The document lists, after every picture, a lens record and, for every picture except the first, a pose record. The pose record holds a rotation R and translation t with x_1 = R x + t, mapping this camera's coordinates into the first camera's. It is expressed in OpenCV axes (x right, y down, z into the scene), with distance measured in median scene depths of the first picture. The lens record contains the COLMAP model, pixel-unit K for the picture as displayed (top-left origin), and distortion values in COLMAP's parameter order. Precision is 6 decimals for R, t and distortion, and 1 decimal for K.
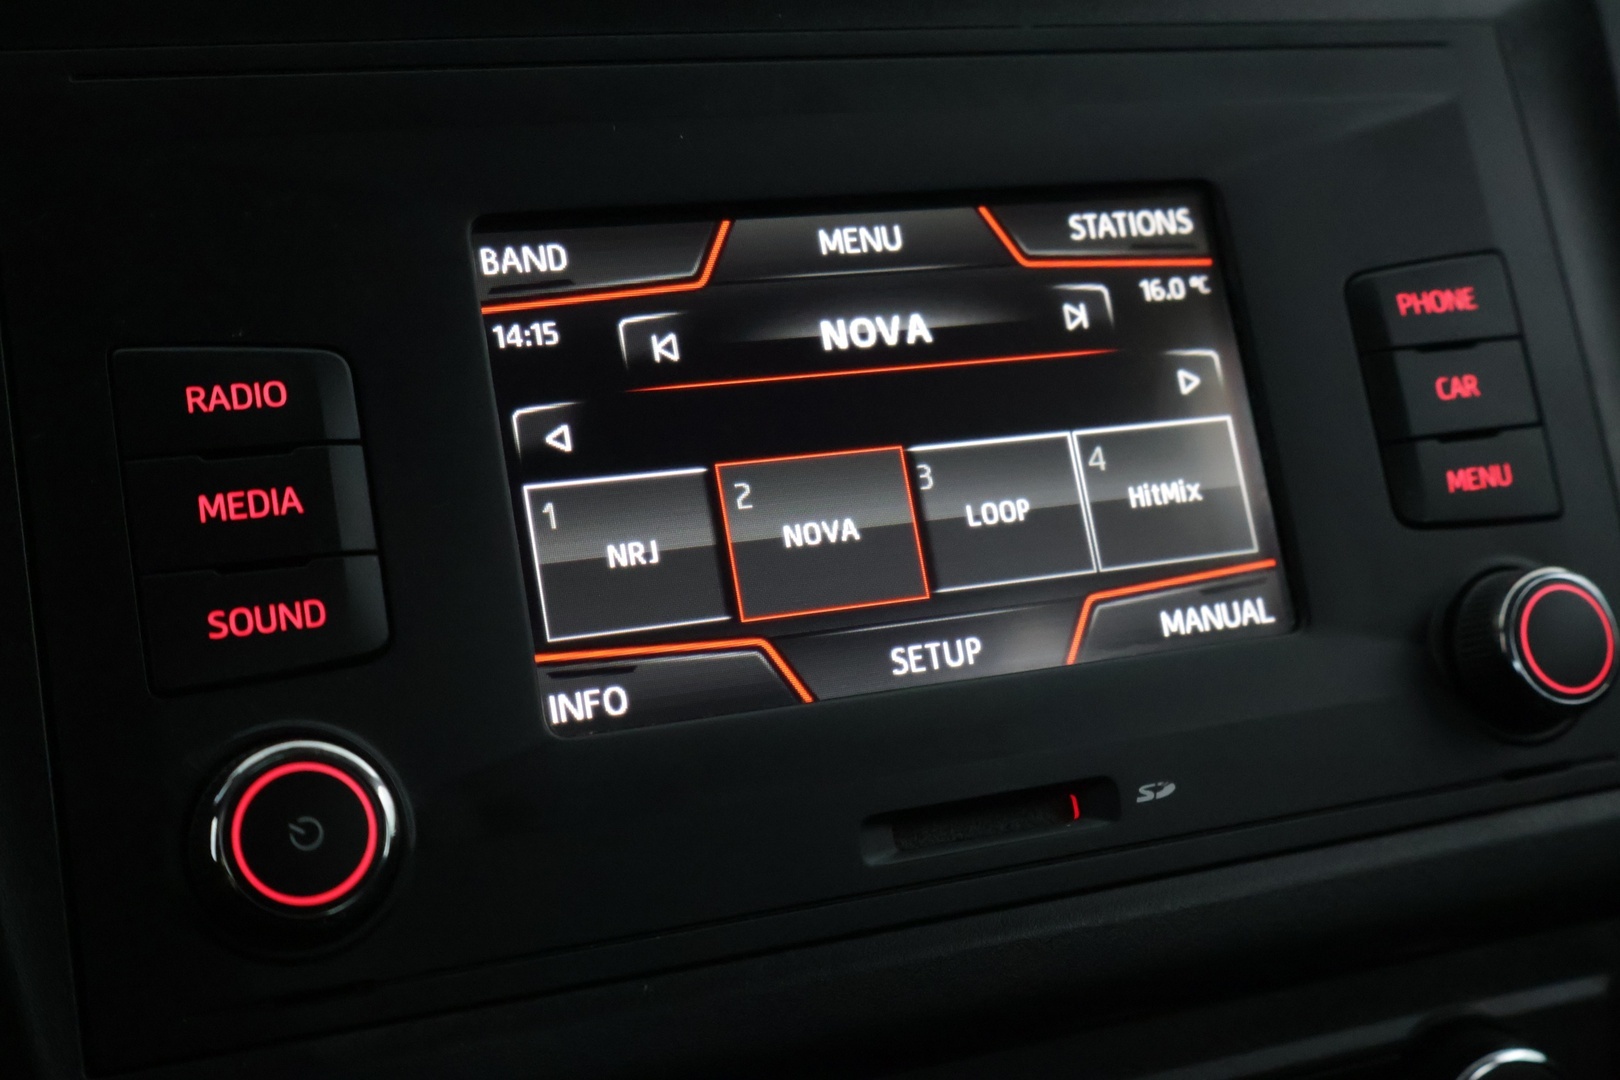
lens RADIAL K [[2110.9, 0, 799.2], [0, 2110.9, 546.0], [0, 0, 1]] dist [0.011201, 0.000000]
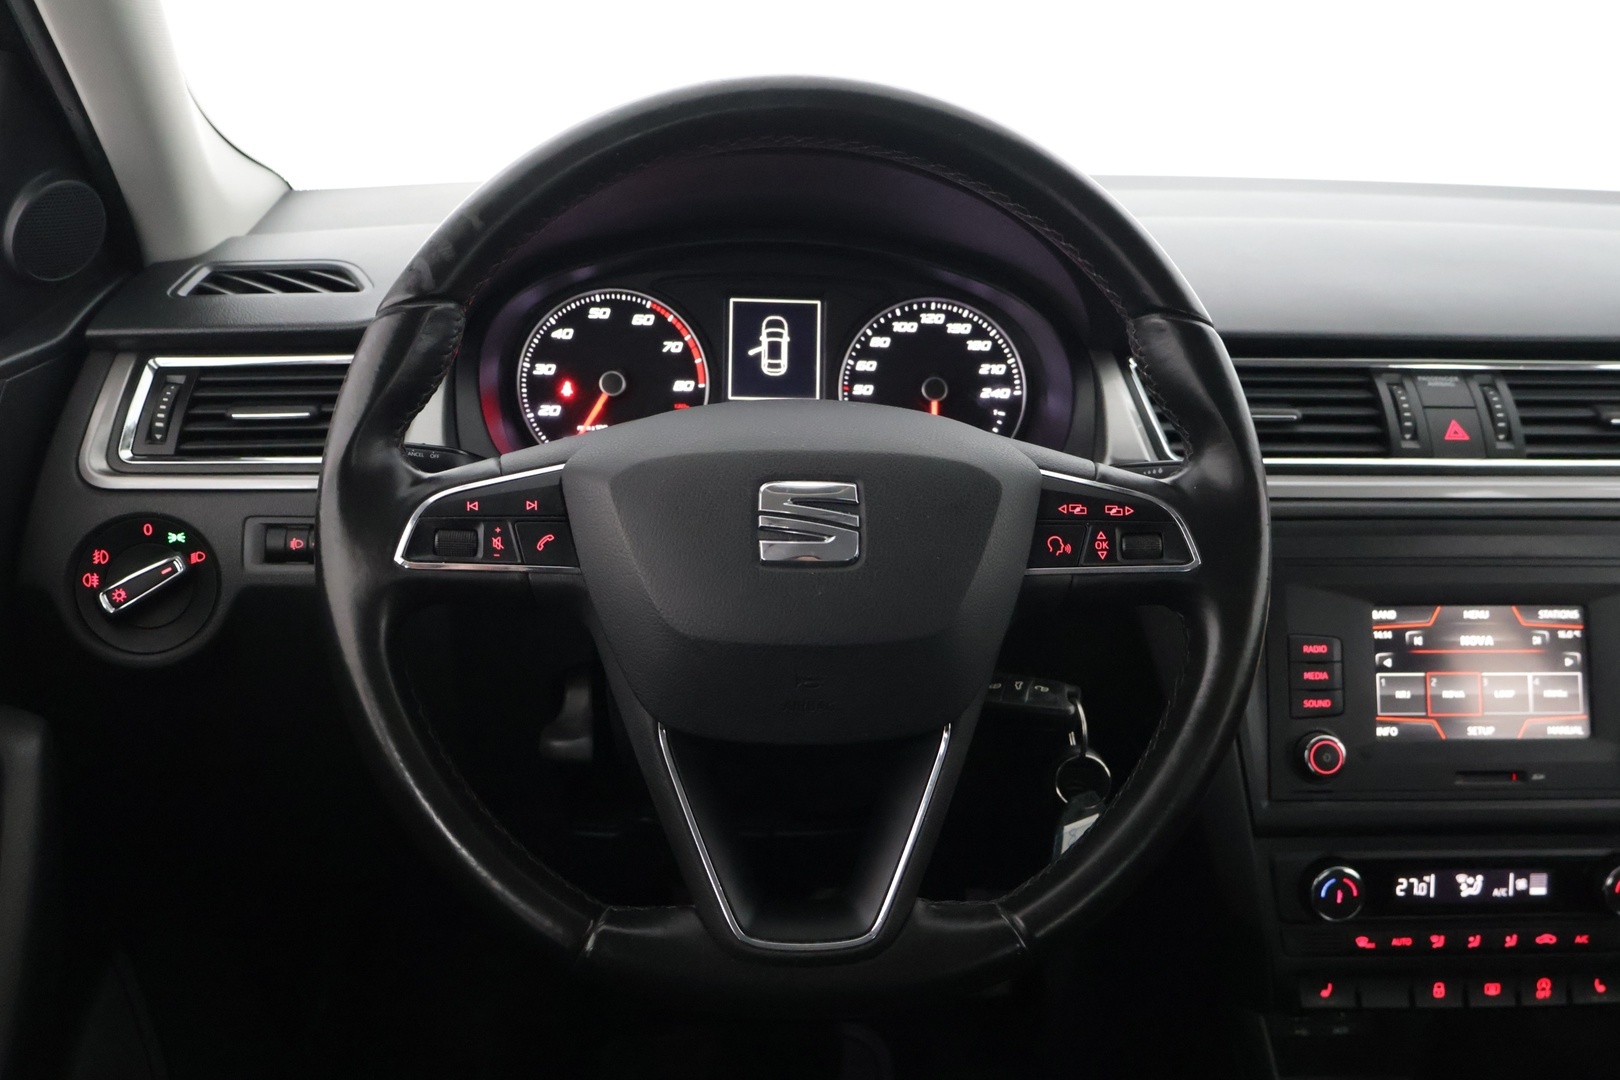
lens RADIAL K [[1568.9, 0, 808.6], [0, 1568.9, 549.1], [0, 0, 1]] dist [0.021352, 0.000000]
pose [[0.949325, 0.144572, -0.279070, -0.337476], [-0.114958, 0.986120, 0.119800, -0.468547], [0.292516, -0.081648, 0.952768, -2.010726]]
